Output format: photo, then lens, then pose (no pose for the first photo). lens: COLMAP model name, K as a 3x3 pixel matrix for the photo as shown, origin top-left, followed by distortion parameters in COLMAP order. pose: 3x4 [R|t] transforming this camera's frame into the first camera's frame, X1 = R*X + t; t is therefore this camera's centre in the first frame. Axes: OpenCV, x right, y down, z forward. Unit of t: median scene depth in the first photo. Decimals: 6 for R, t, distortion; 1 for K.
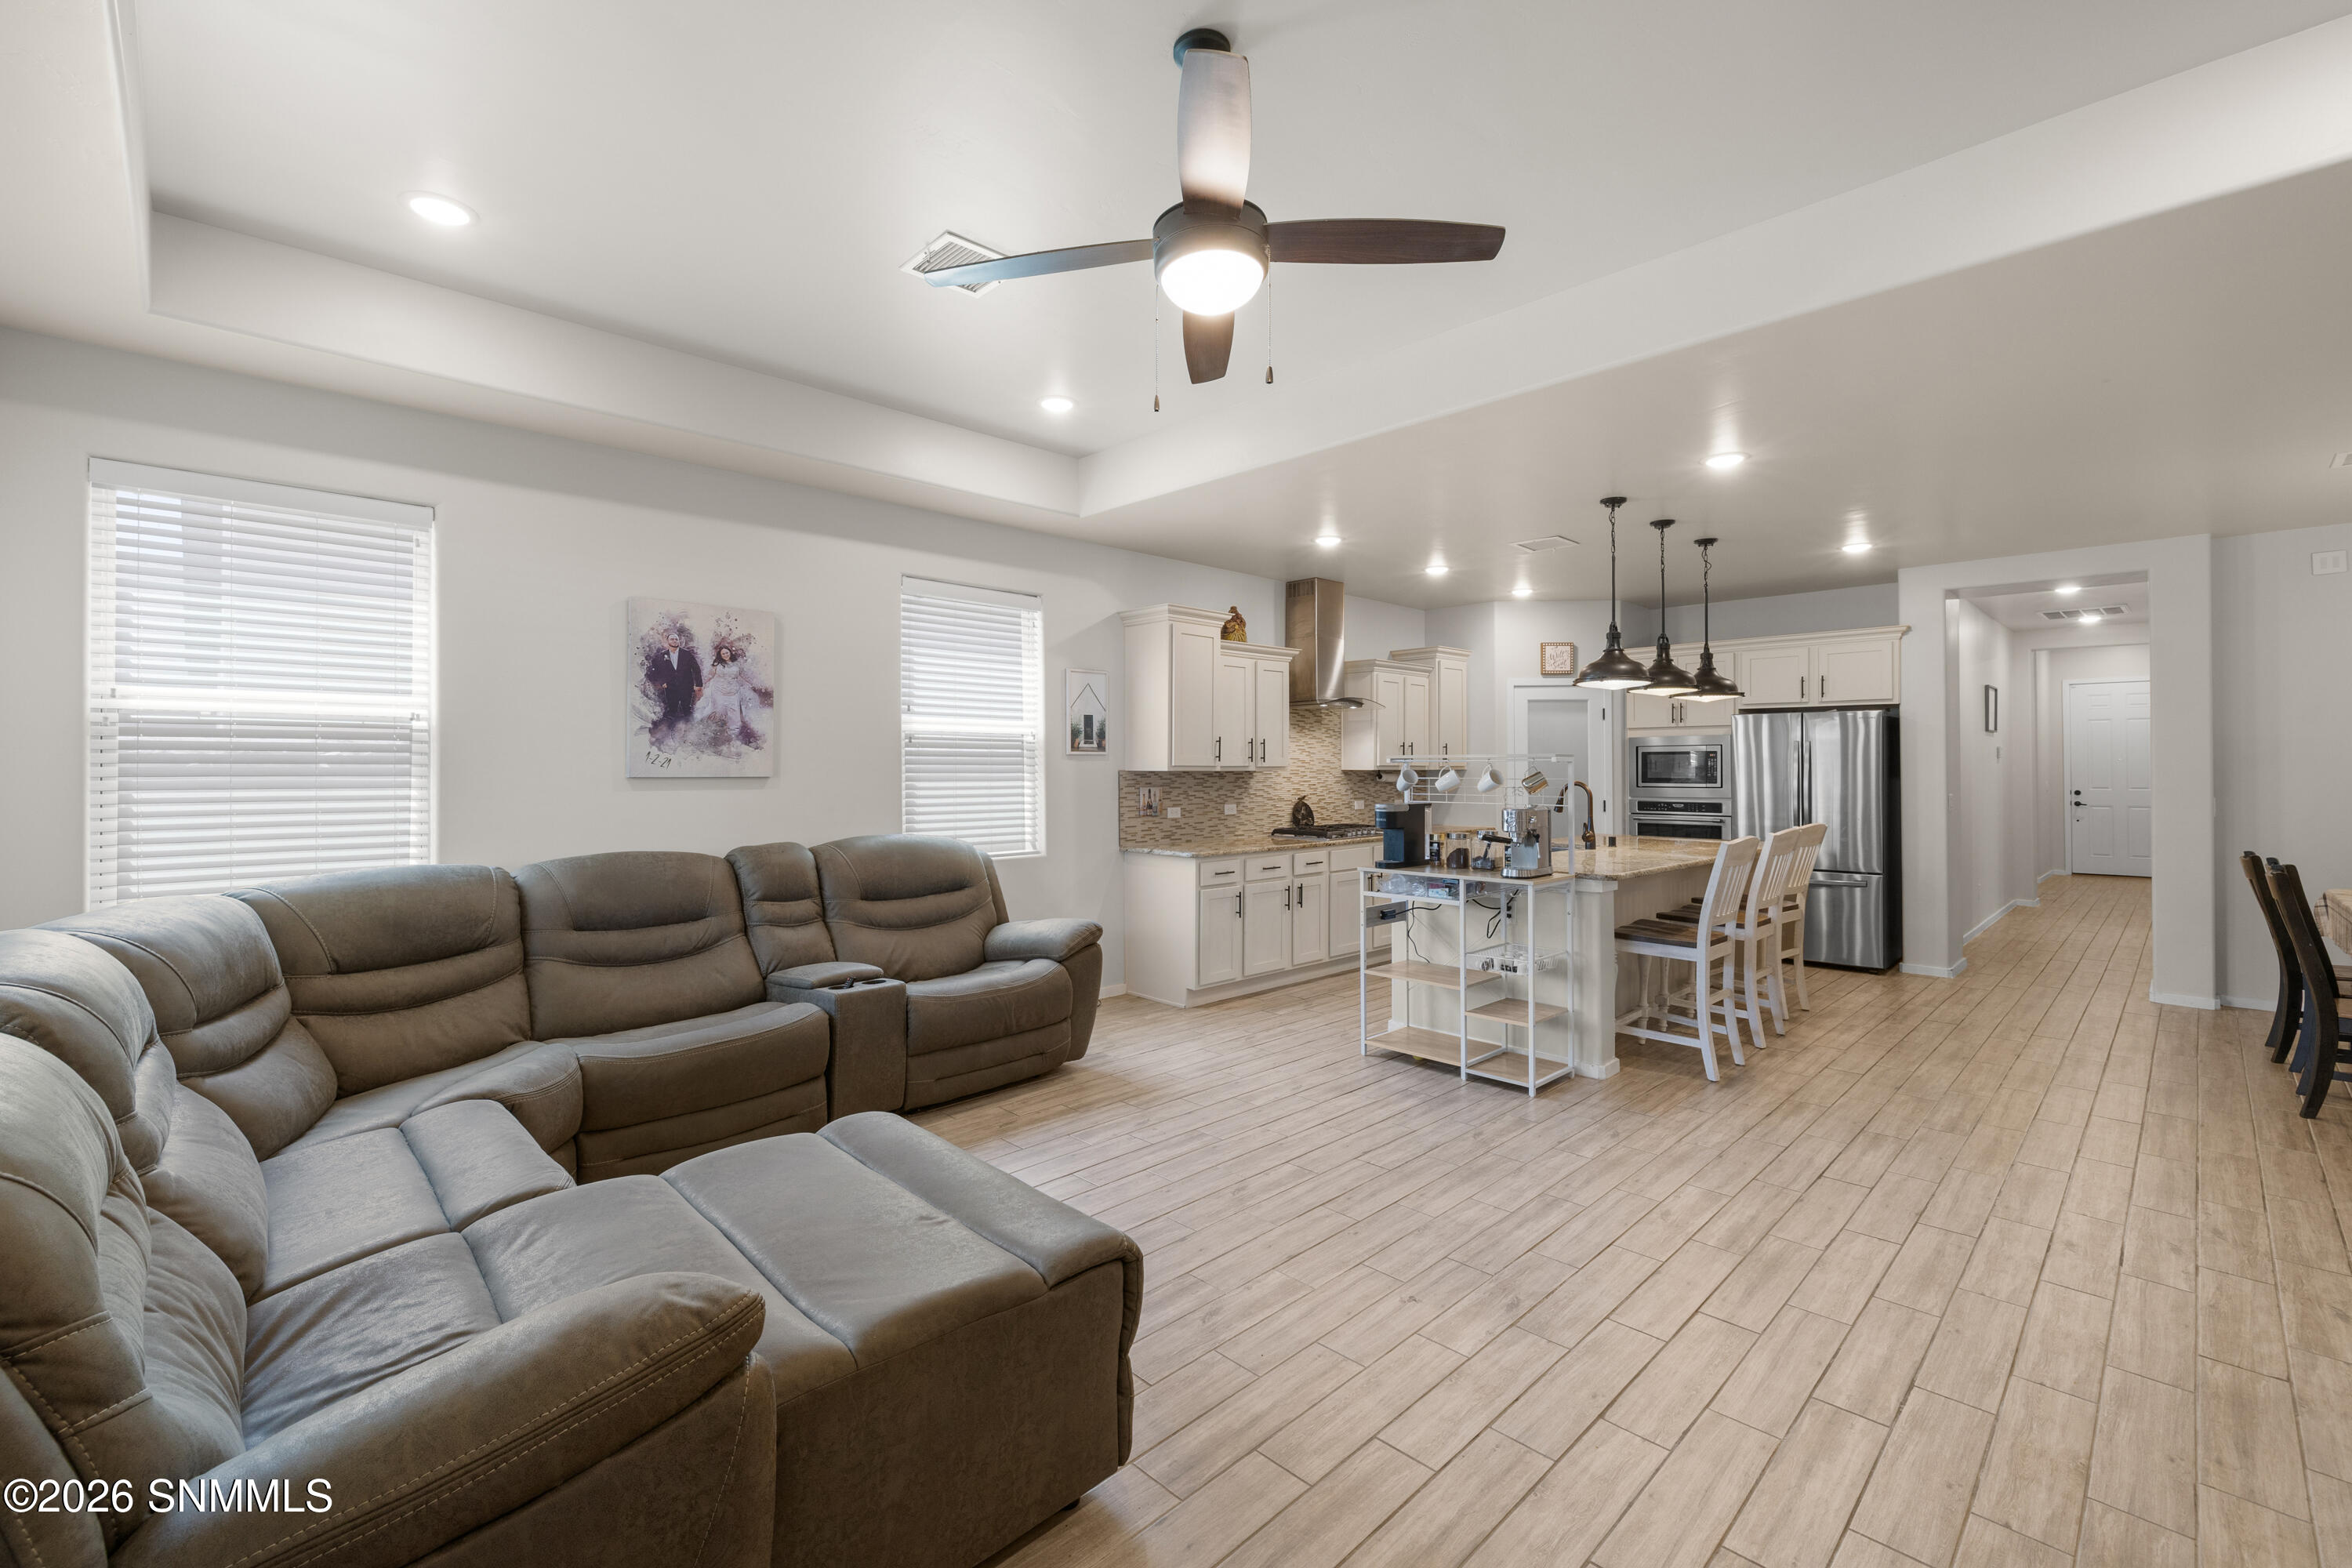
lens RADIAL K [[1023.7, 0, 1157.3], [0, 1023.7, 762.3], [0, 0, 1]] dist [0.001752, -0.000355]
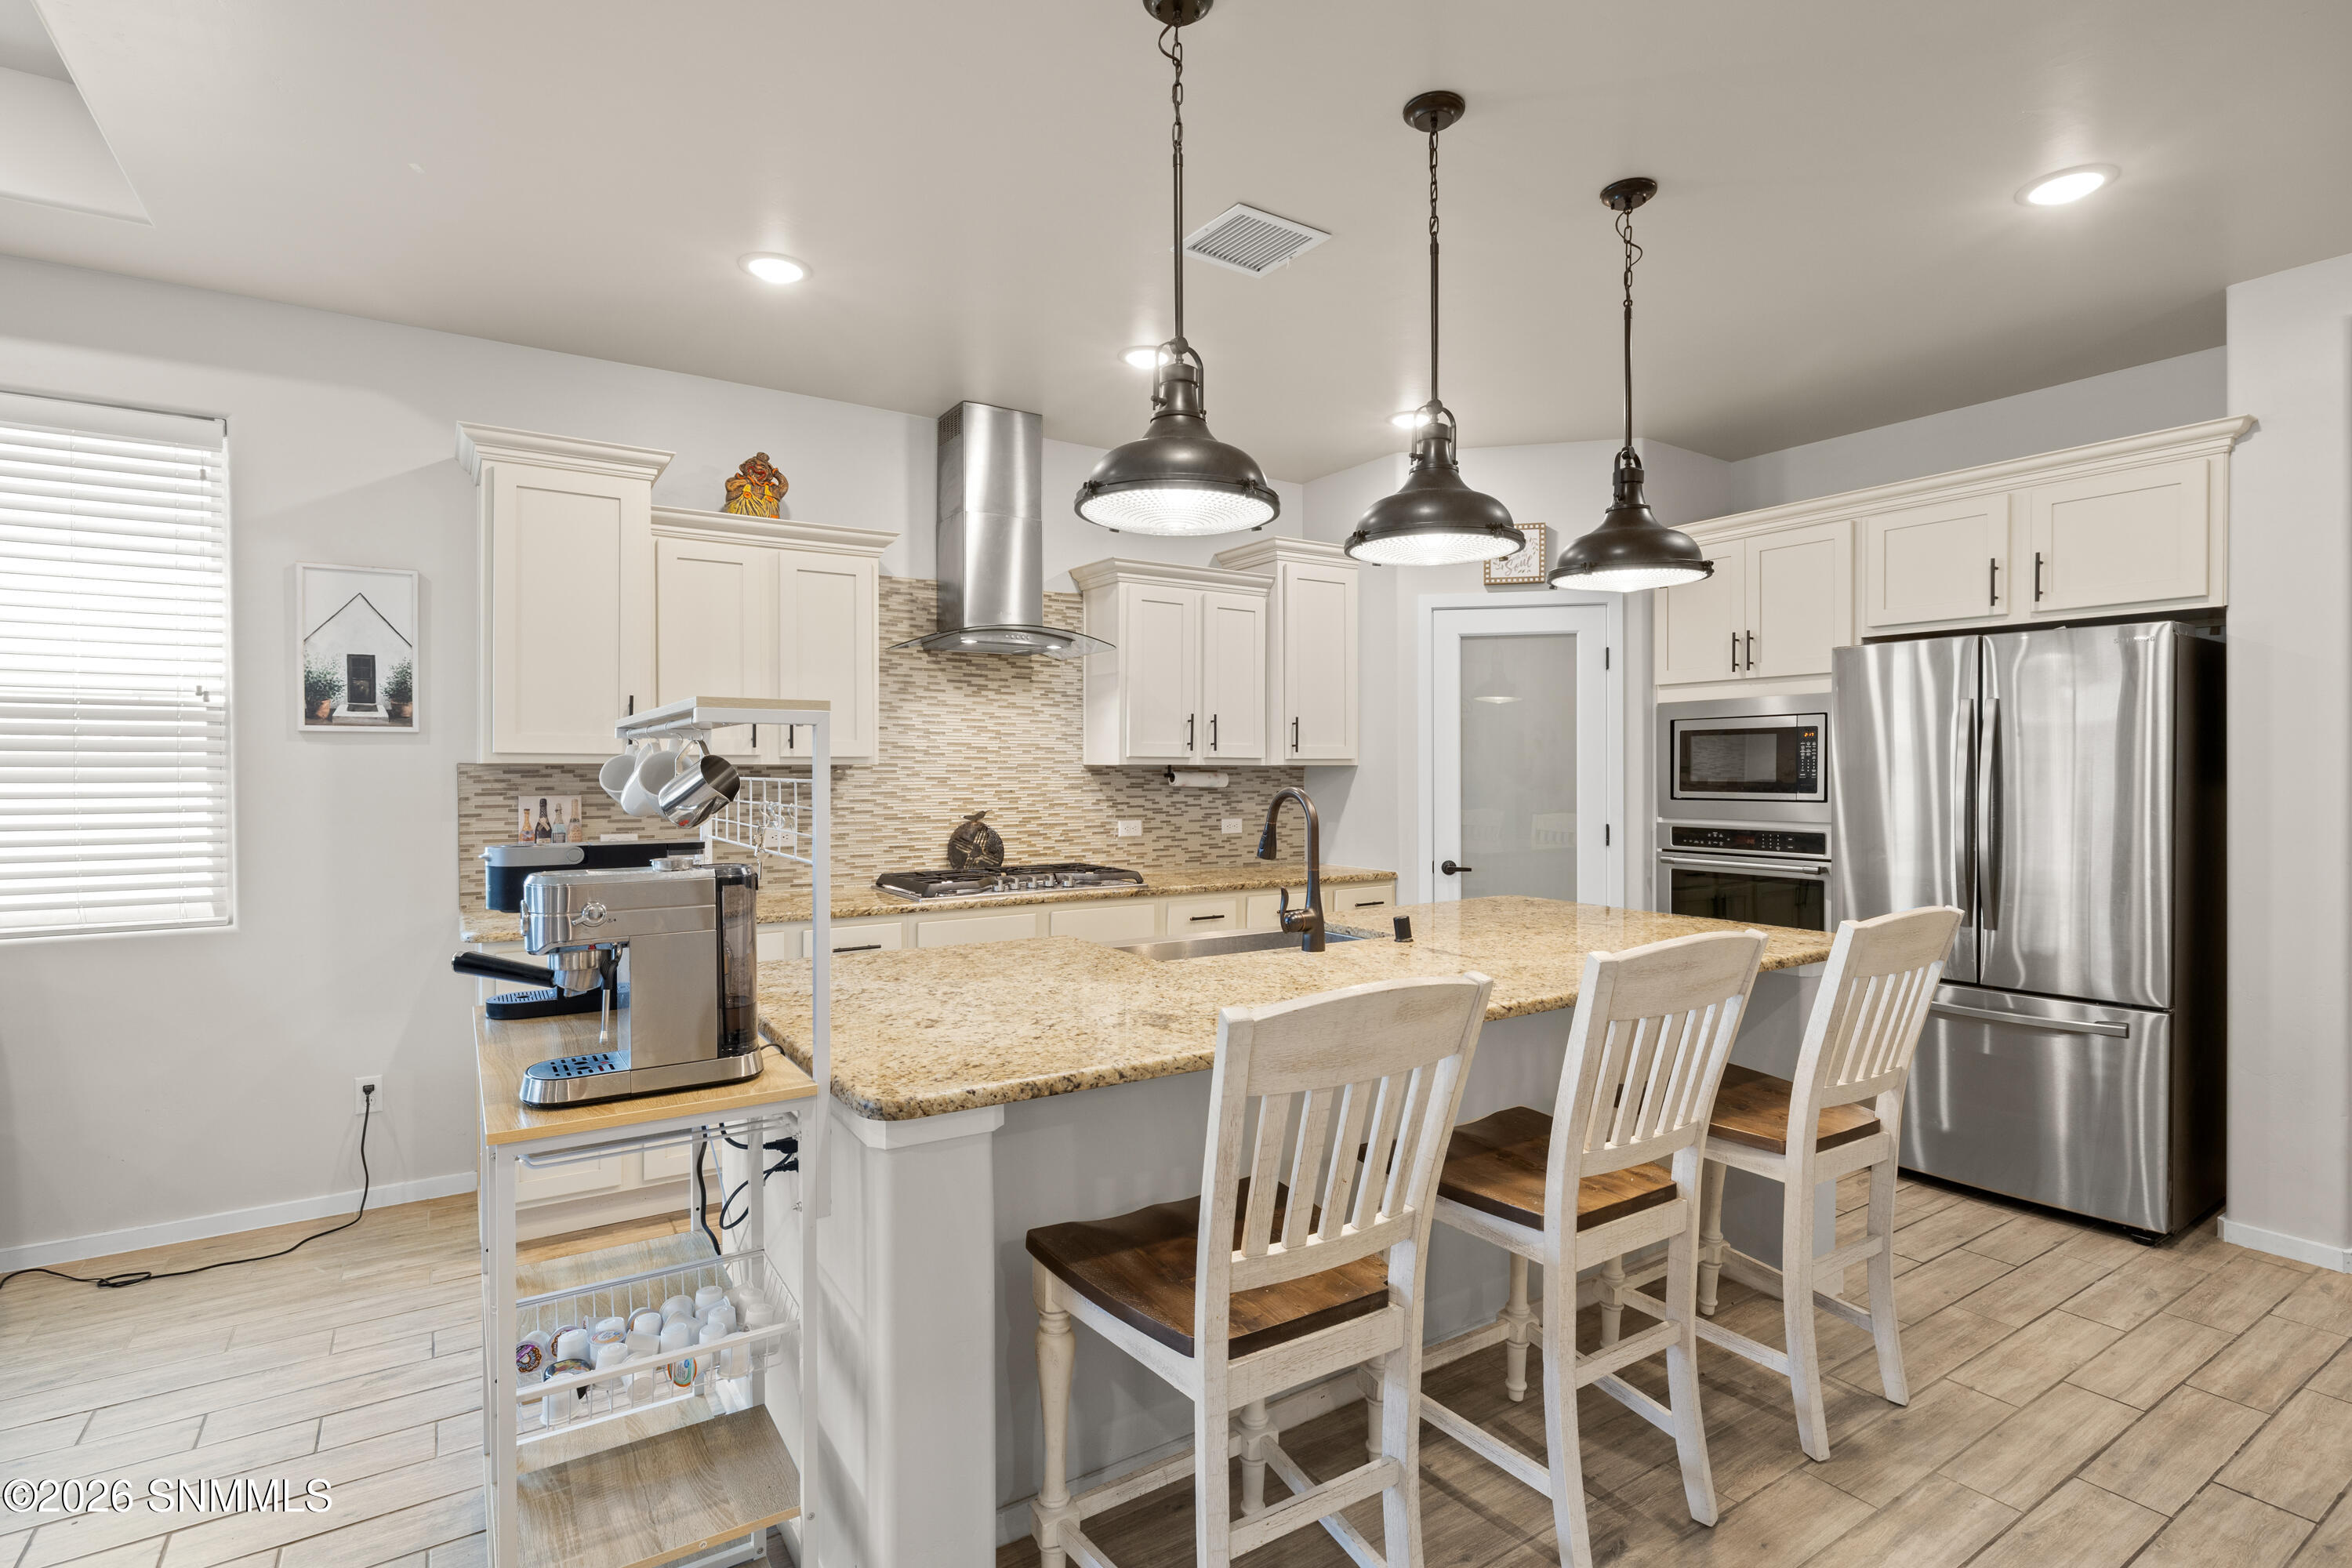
lens RADIAL K [[1142.4, 0, 1169.8], [0, 1142.4, 780.1], [0, 0, 1]] dist [-0.005382, 0.003249]
pose [[0.980226, 0.003478, -0.197849, 0.373190], [-0.000464, 0.999883, 0.015279, 0.006652], [0.197879, -0.014886, 0.980113, 0.432349]]
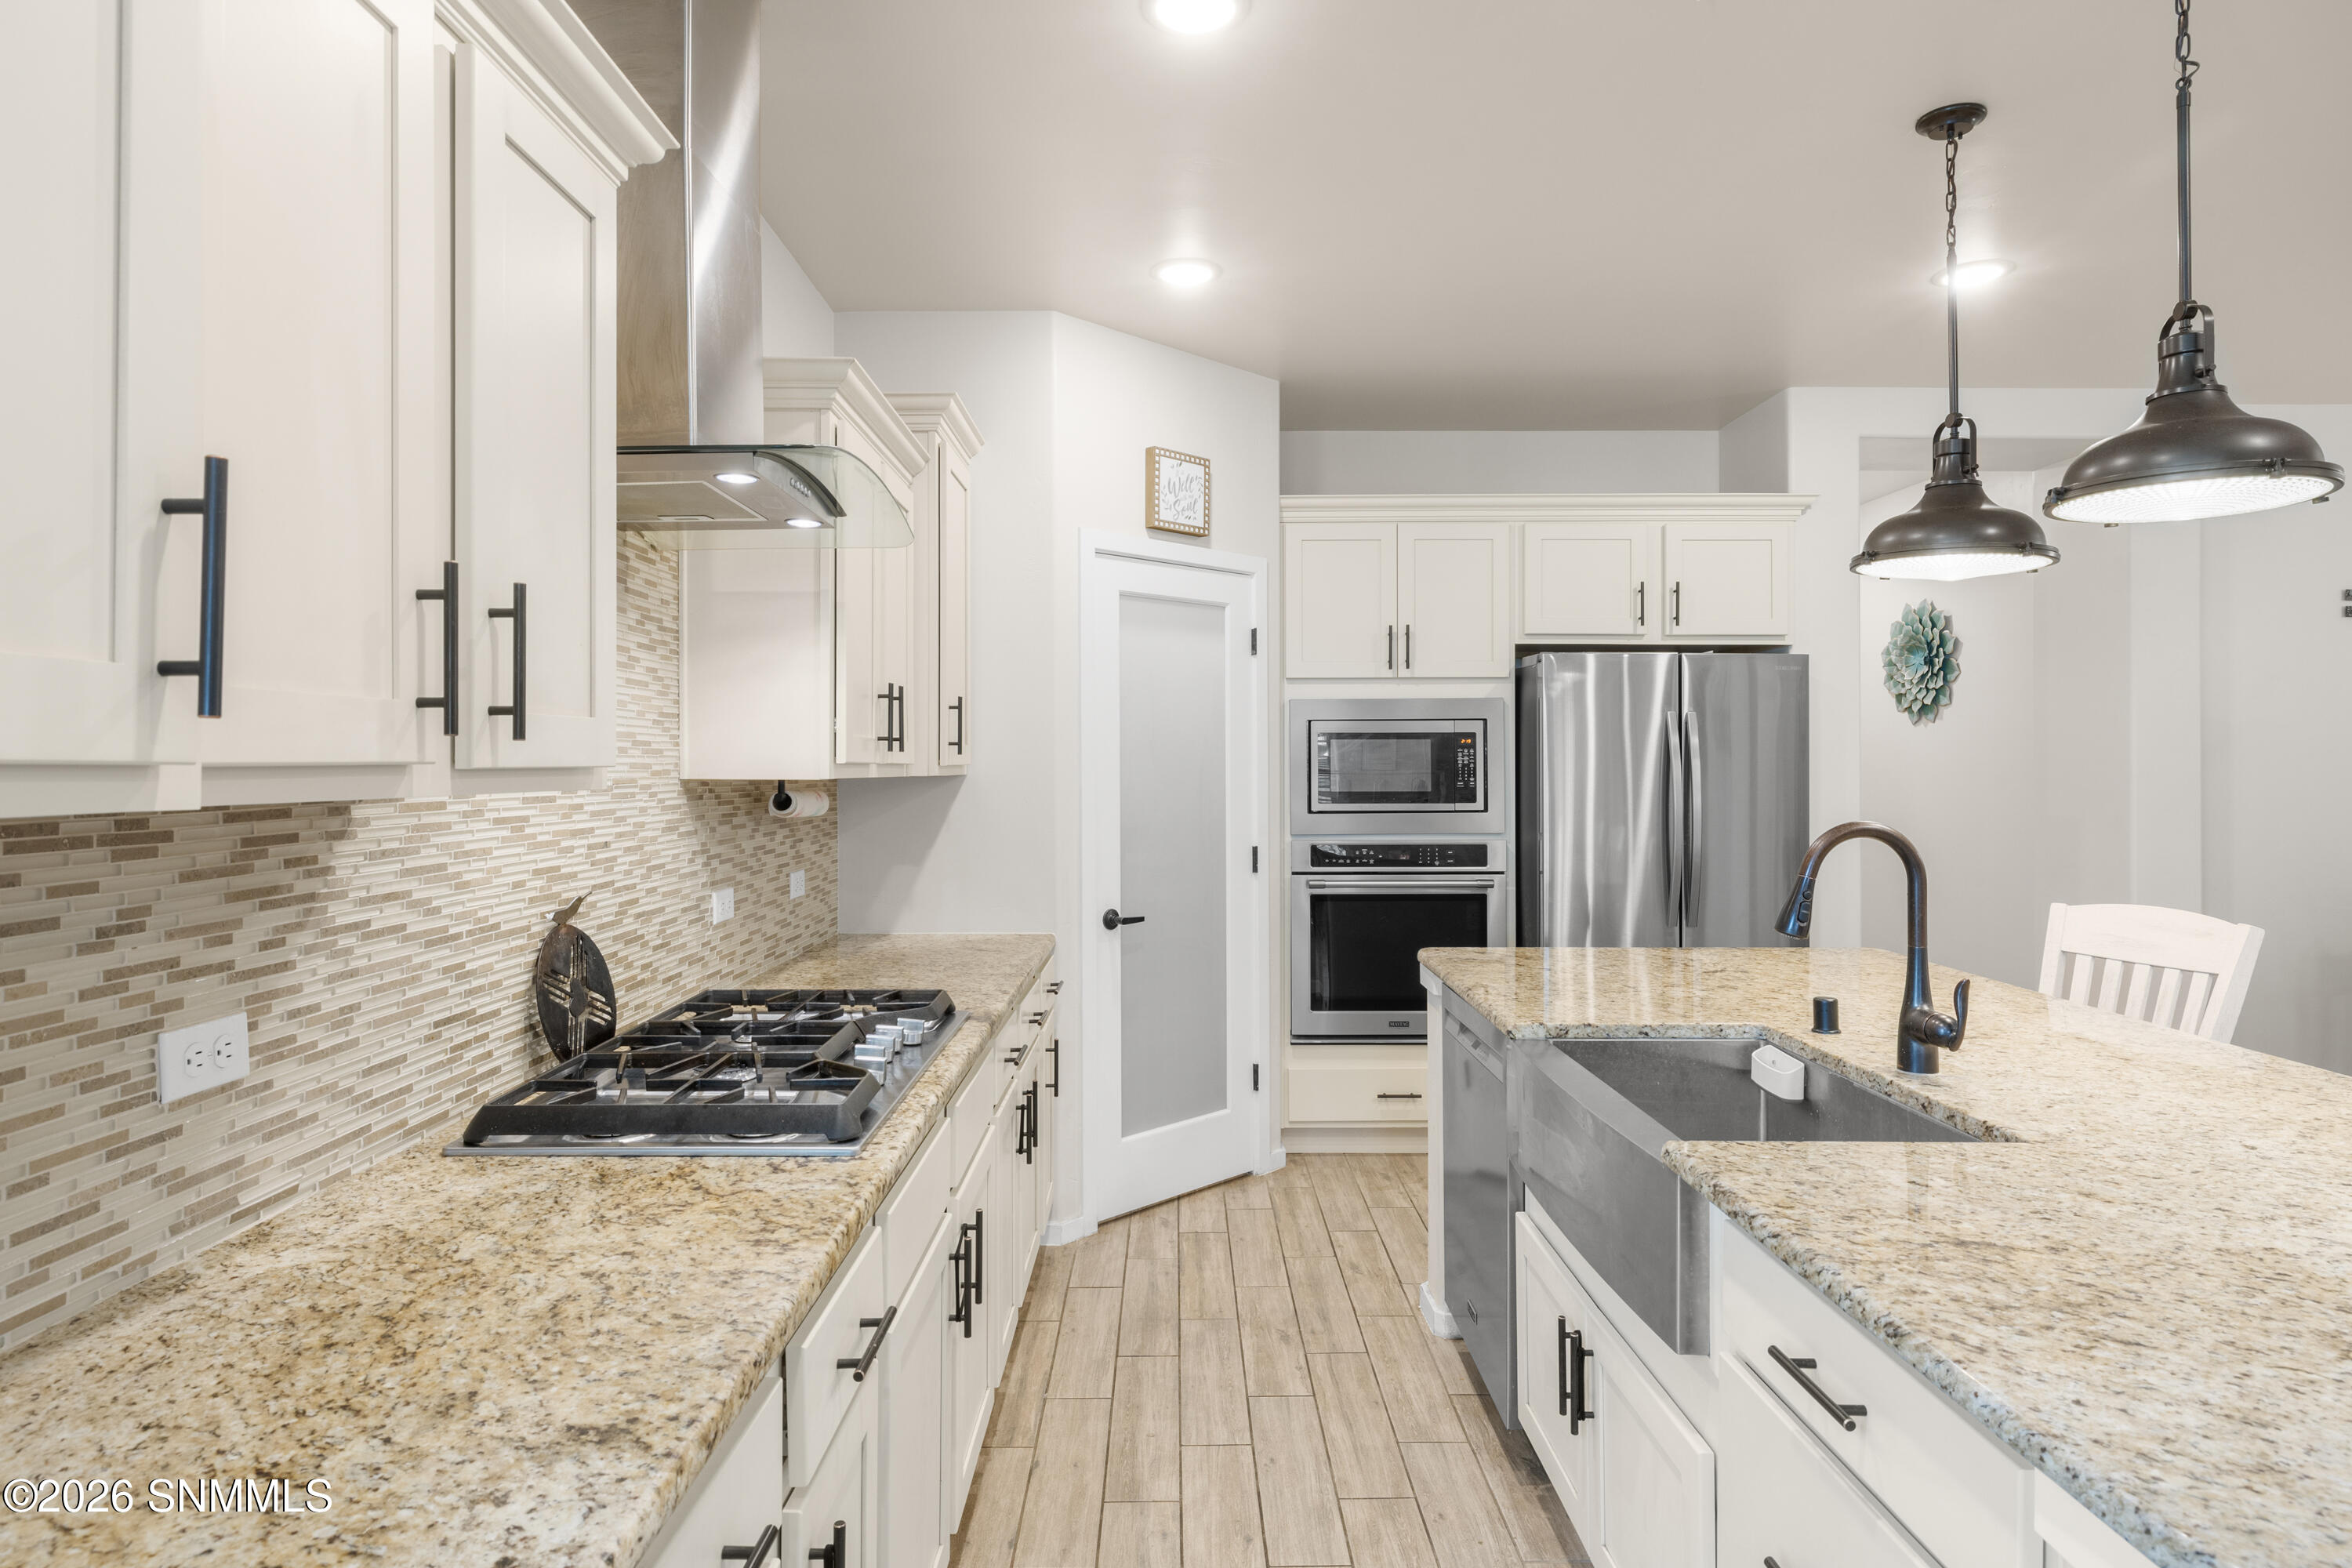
lens RADIAL K [[1301.7, 0, 1187.1], [0, 1301.7, 764.1], [0, 0, 1]] dist [0.003922, -0.000052]
pose [[0.688049, 0.001213, 0.725663, 0.030665], [-0.004239, 0.999988, 0.002348, 0.002464], [-0.725652, -0.004692, 0.688046, 0.730074]]
